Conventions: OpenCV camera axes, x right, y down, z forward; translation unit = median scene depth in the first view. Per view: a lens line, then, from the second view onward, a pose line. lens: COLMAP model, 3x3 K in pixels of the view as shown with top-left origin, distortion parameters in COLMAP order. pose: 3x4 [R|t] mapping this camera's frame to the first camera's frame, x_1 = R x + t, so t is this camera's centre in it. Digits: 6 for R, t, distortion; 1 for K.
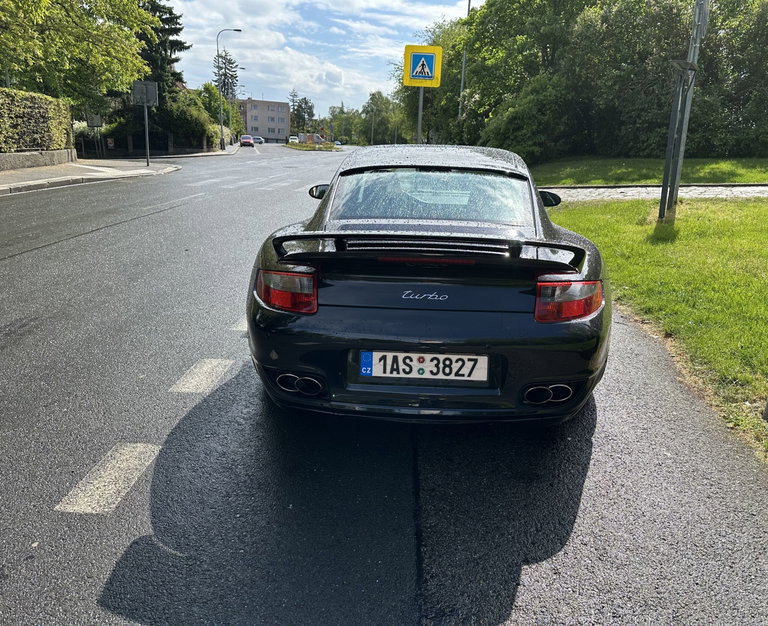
lens RADIAL K [[697.2, 0, 384.0], [0, 697.2, 313.0], [0, 0, 1]] dist [0.128283, -0.210317]
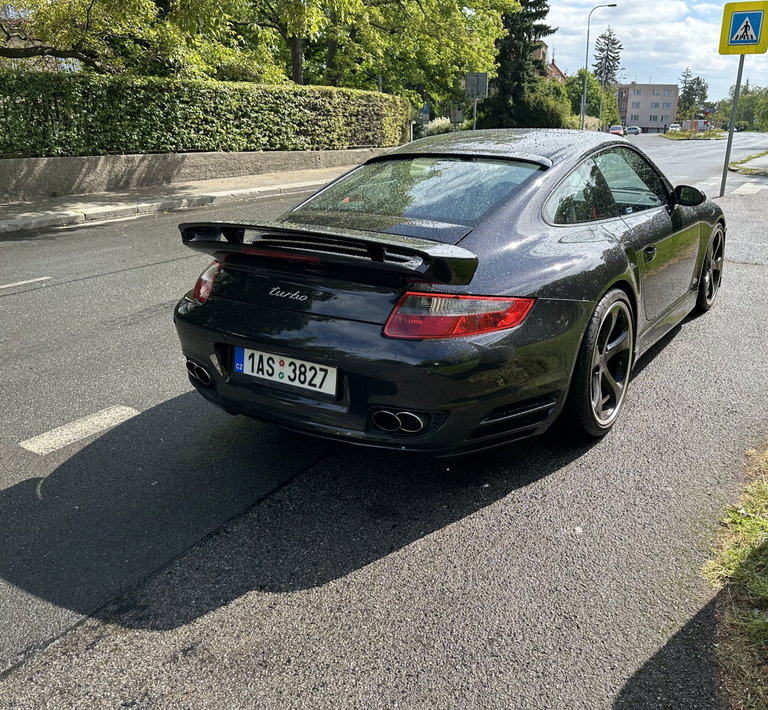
lens RADIAL K [[764.0, 0, 384.0], [0, 764.0, 355.0], [0, 0, 1]] dist [0.039767, -0.009786]
pose [[0.853422, 0.124507, -0.506132, 0.151269], [-0.103873, 0.992199, 0.068931, -0.006108], [0.510766, -0.006254, 0.859697, 0.043345]]
